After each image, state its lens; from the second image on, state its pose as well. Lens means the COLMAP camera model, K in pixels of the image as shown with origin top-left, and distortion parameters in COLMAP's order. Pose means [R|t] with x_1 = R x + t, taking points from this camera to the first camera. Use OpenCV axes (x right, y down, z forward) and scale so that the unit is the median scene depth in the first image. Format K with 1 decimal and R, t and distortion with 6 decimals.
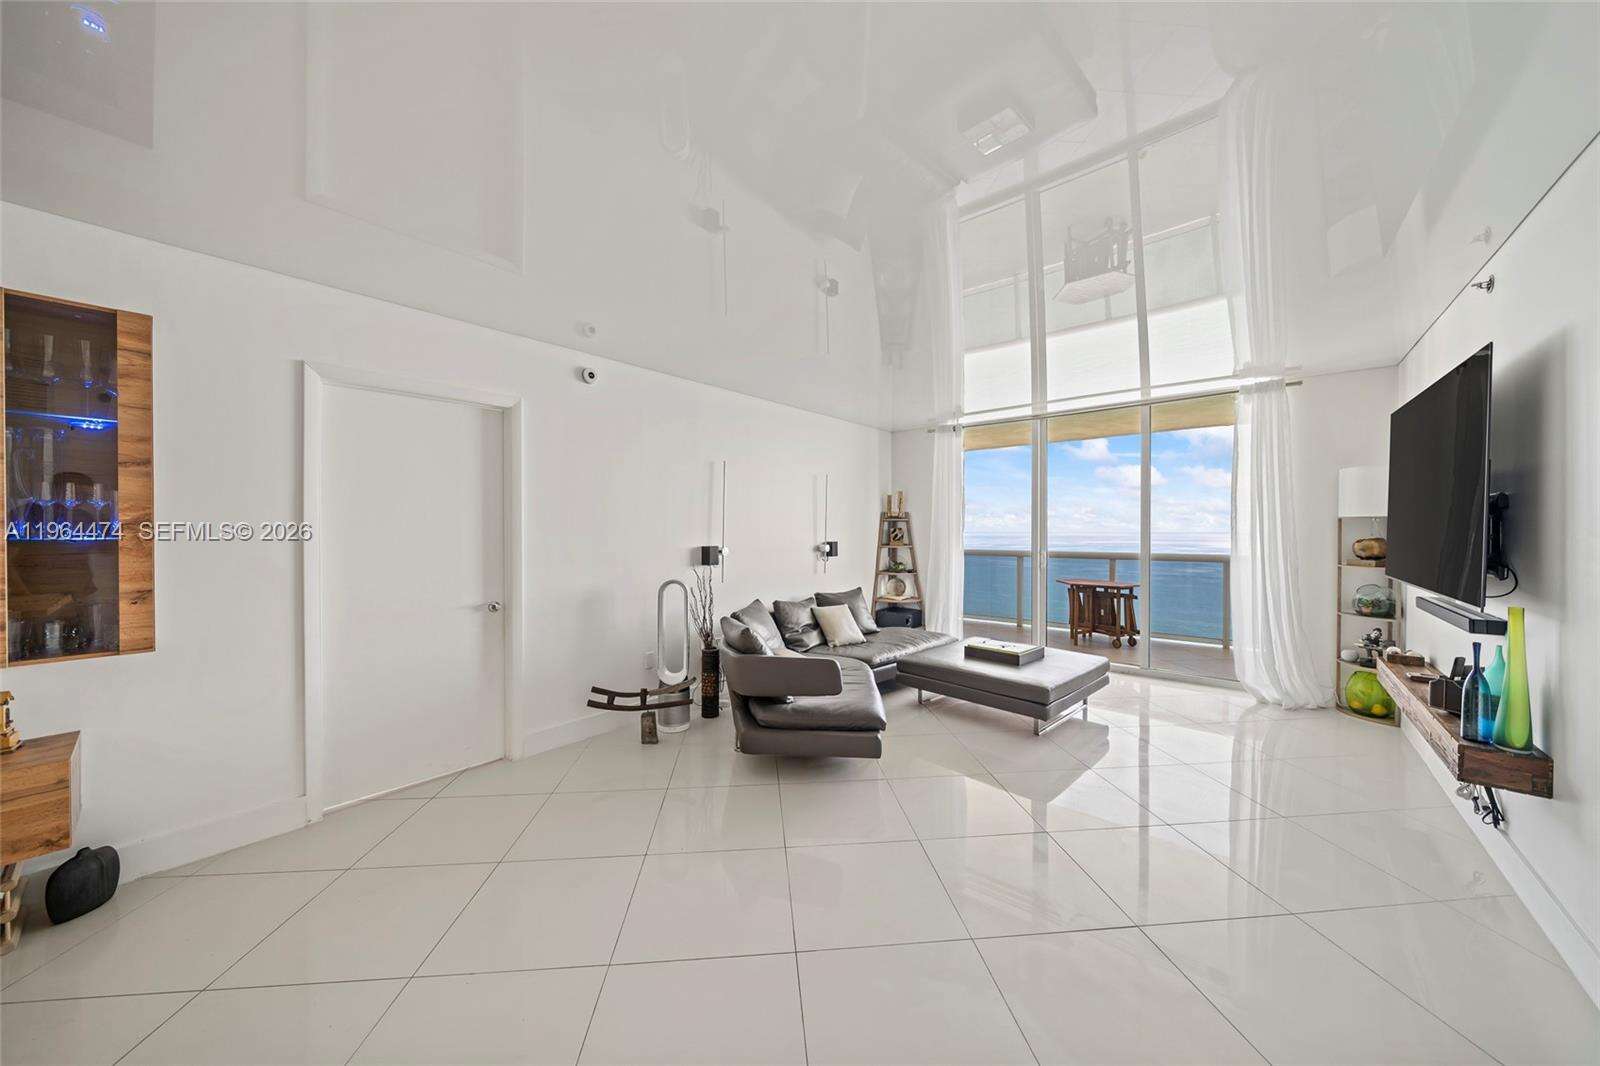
lens RADIAL K [[550.5, 0, 800.0], [0, 550.5, 533.0], [0, 0, 1]] dist [-0.000473, 0.000148]
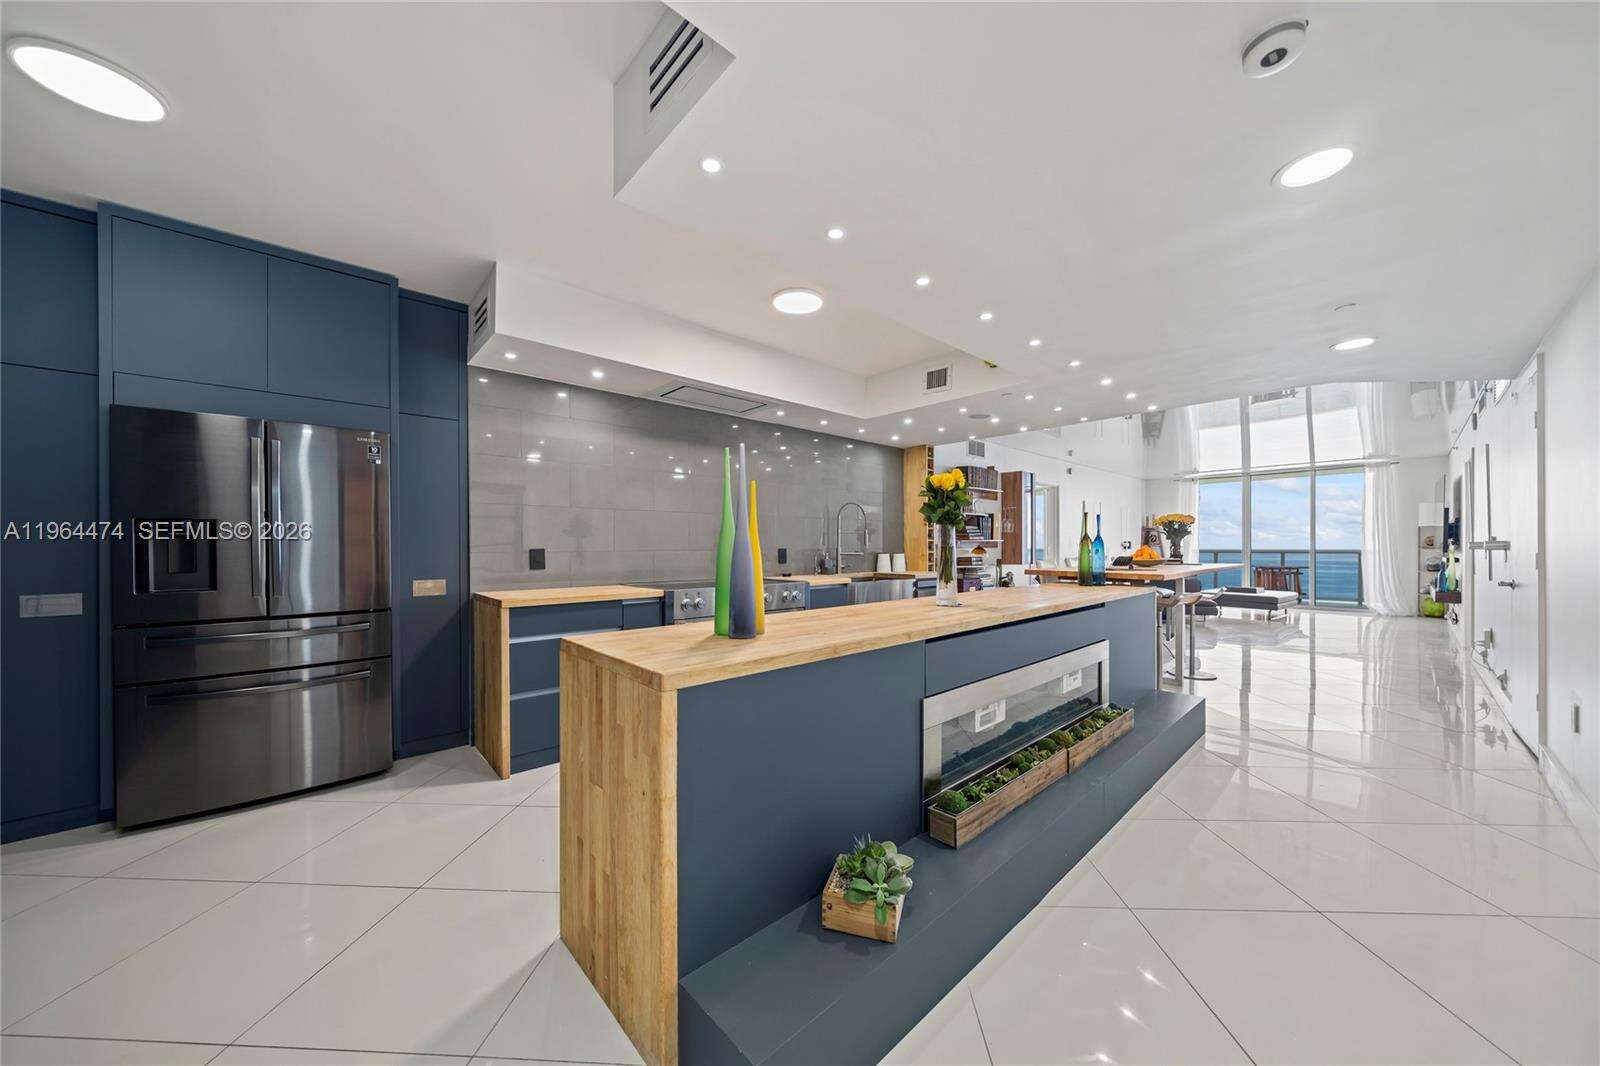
lens RADIAL K [[543.3, 0, 803.4], [0, 543.3, 547.2], [0, 0, 1]] dist [-0.000806, -0.000004]
pose [[0.990184, 0.000862, -0.139768, -0.989232], [-0.001480, 0.999990, -0.004319, 0.058045], [0.139763, 0.004484, 0.990175, -1.286560]]
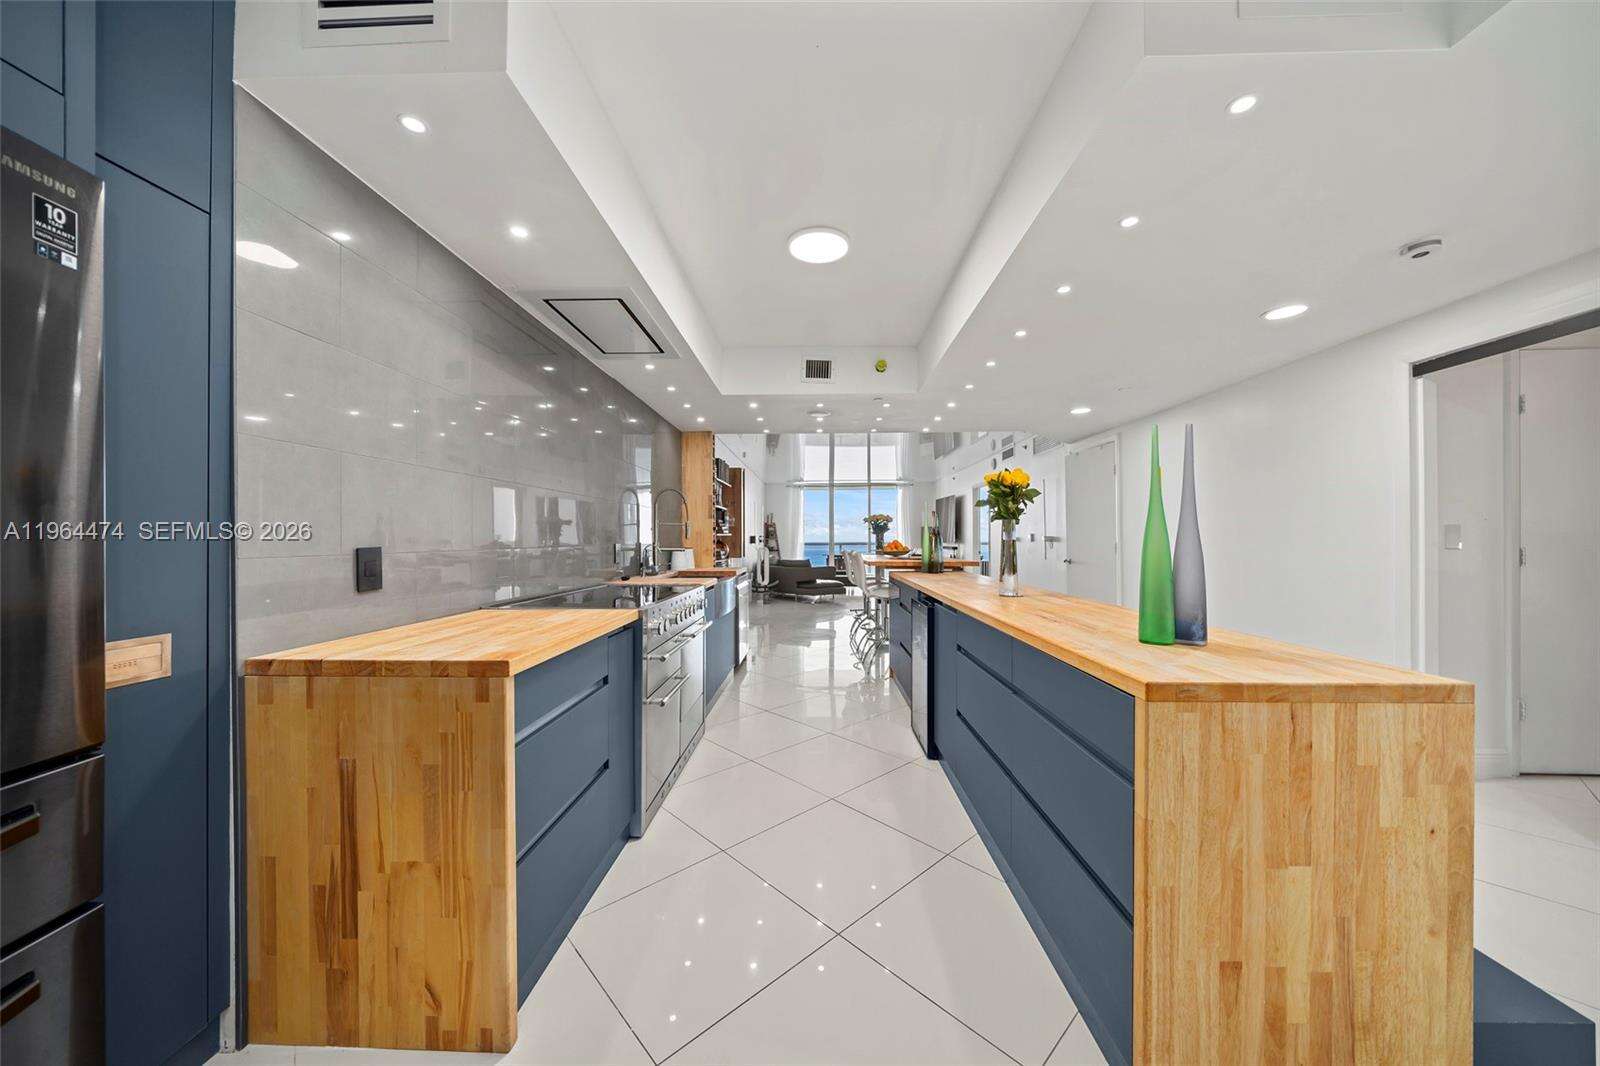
lens RADIAL K [[546.8, 0, 798.7], [0, 546.8, 538.5], [0, 0, 1]] dist [-0.001083, -0.000037]
pose [[0.787969, 0.001018, 0.615714, -1.473675], [0.004494, 0.999962, -0.007405, 0.055766], [-0.615698, 0.008602, 0.787935, -1.040786]]
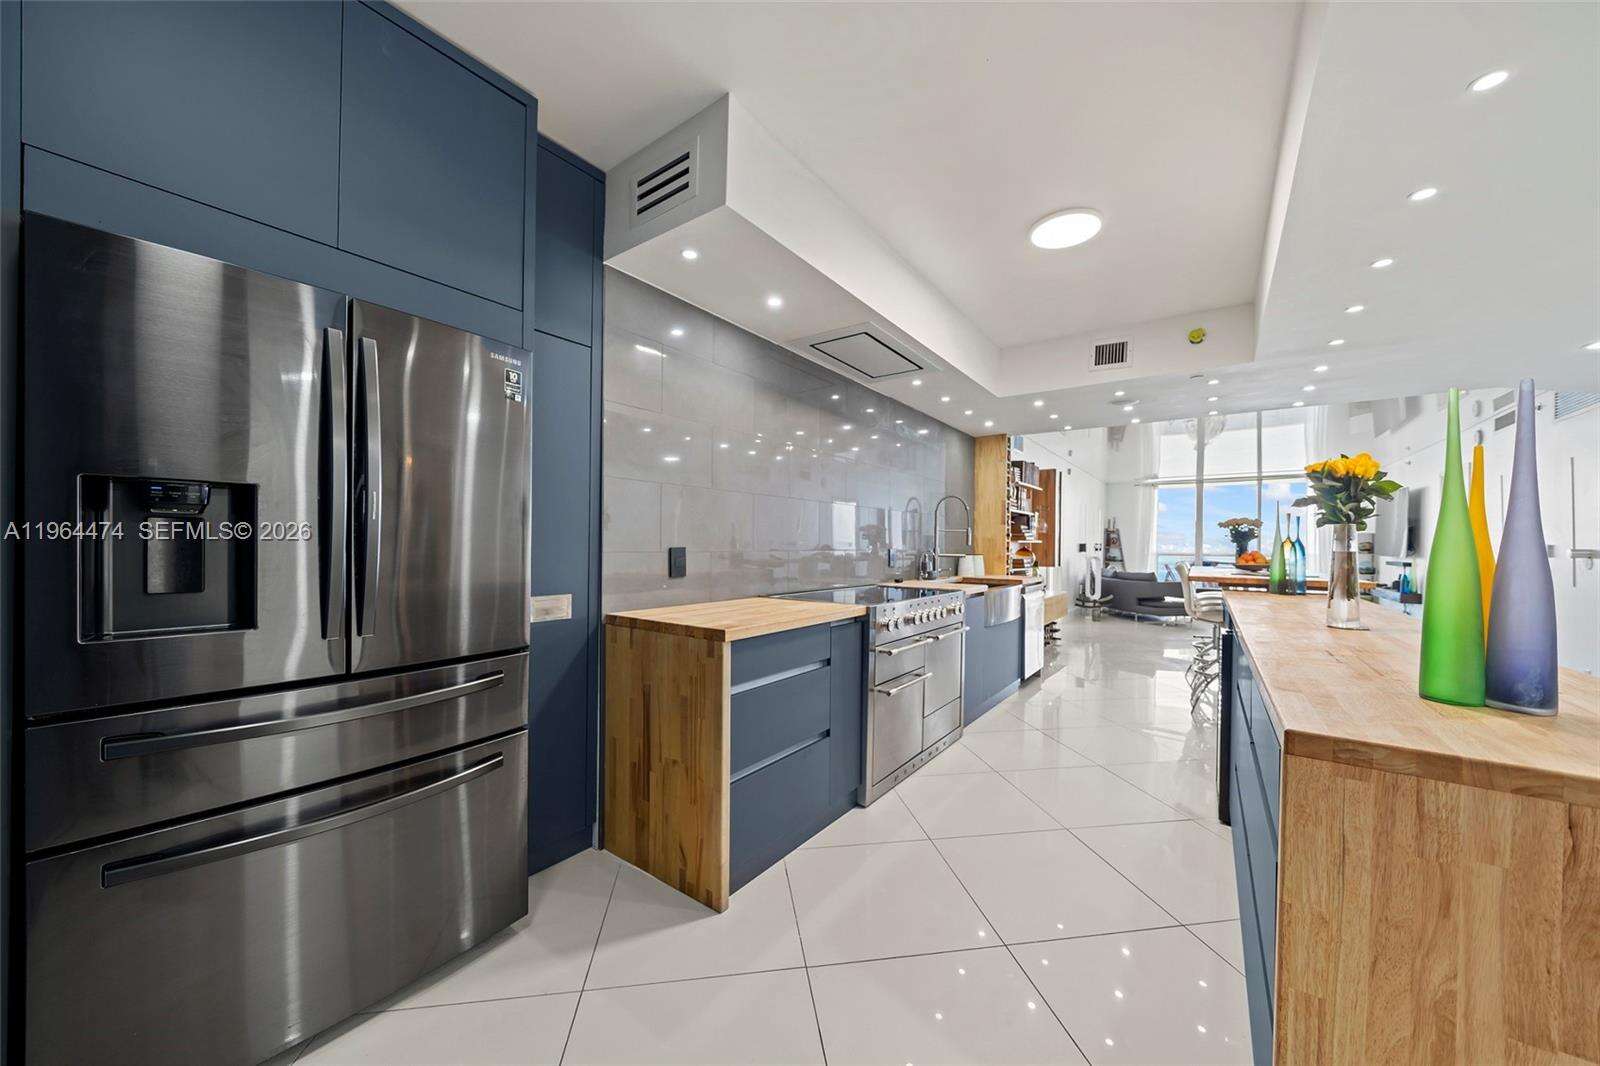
lens RADIAL K [[558.9, 0, 803.2], [0, 558.9, 545.0], [0, 0, 1]] dist [0.000472, 0.000062]
pose [[0.997658, 0.013539, 0.067041, -1.388284], [-0.013255, 0.999901, -0.004678, 0.056480], [-0.067098, 0.003779, 0.997739, -1.128811]]
